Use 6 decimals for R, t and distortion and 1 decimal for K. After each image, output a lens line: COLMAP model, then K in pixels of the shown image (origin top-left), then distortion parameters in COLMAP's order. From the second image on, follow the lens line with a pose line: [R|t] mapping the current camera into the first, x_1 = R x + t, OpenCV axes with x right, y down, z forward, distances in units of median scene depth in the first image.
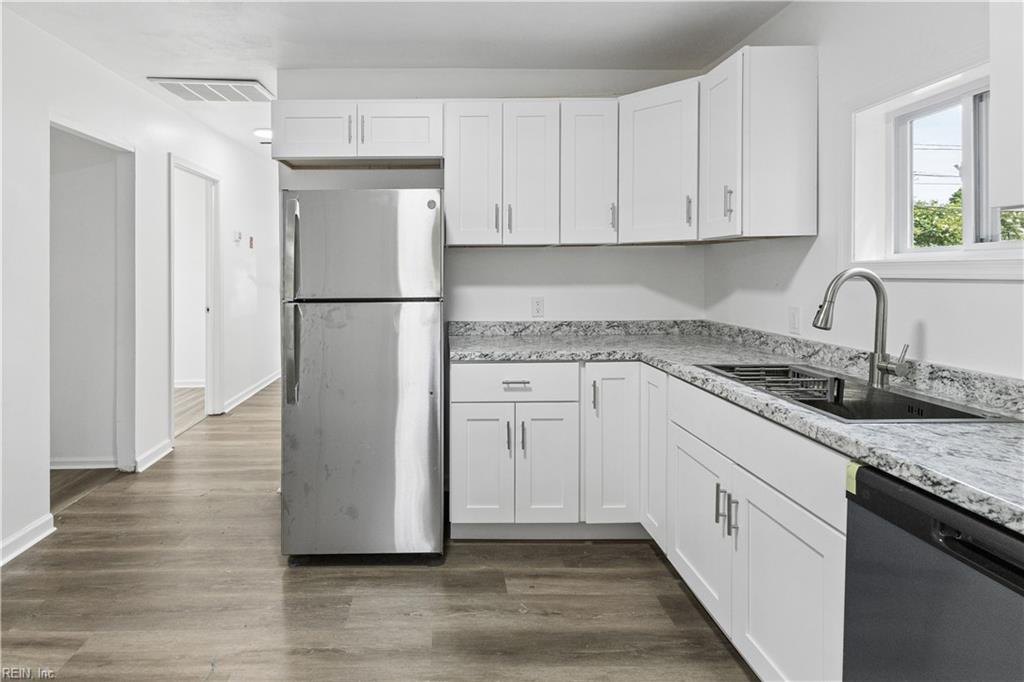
lens RADIAL K [[512.2, 0, 448.2], [0, 512.2, 278.1], [0, 0, 1]] dist [0.004844, 0.001477]
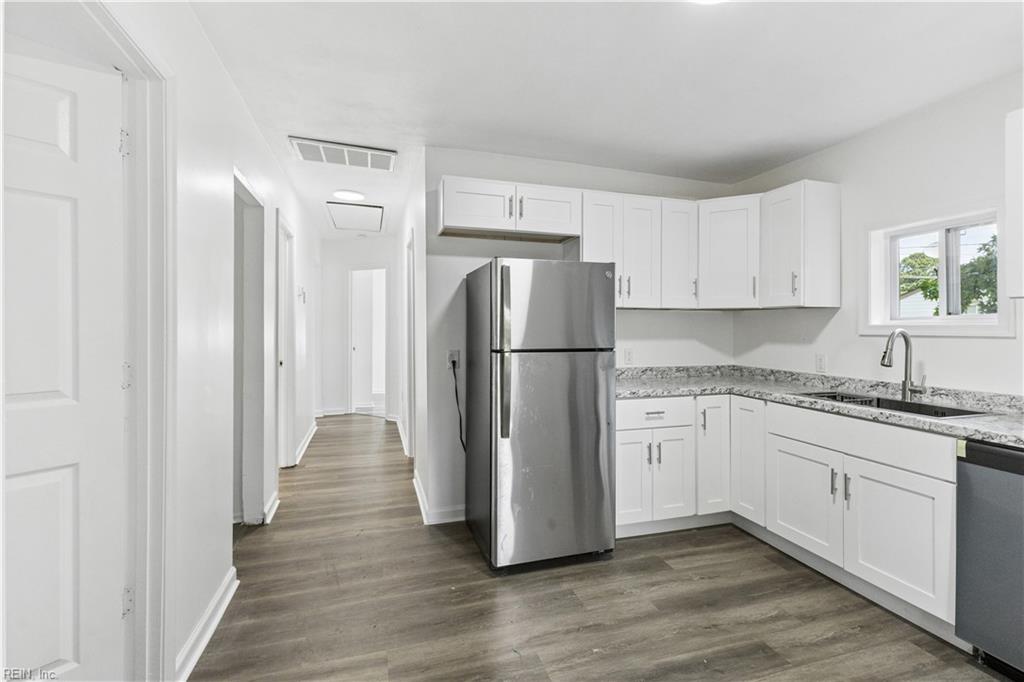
lens RADIAL K [[462.0, 0, 526.3], [0, 462.0, 330.8], [0, 0, 1]] dist [0.010588, -0.002828]
pose [[0.952328, 0.010076, 0.304908, -0.543885], [-0.007541, 0.999927, -0.009493, 0.006124], [-0.304982, 0.006741, 0.952334, -0.031316]]
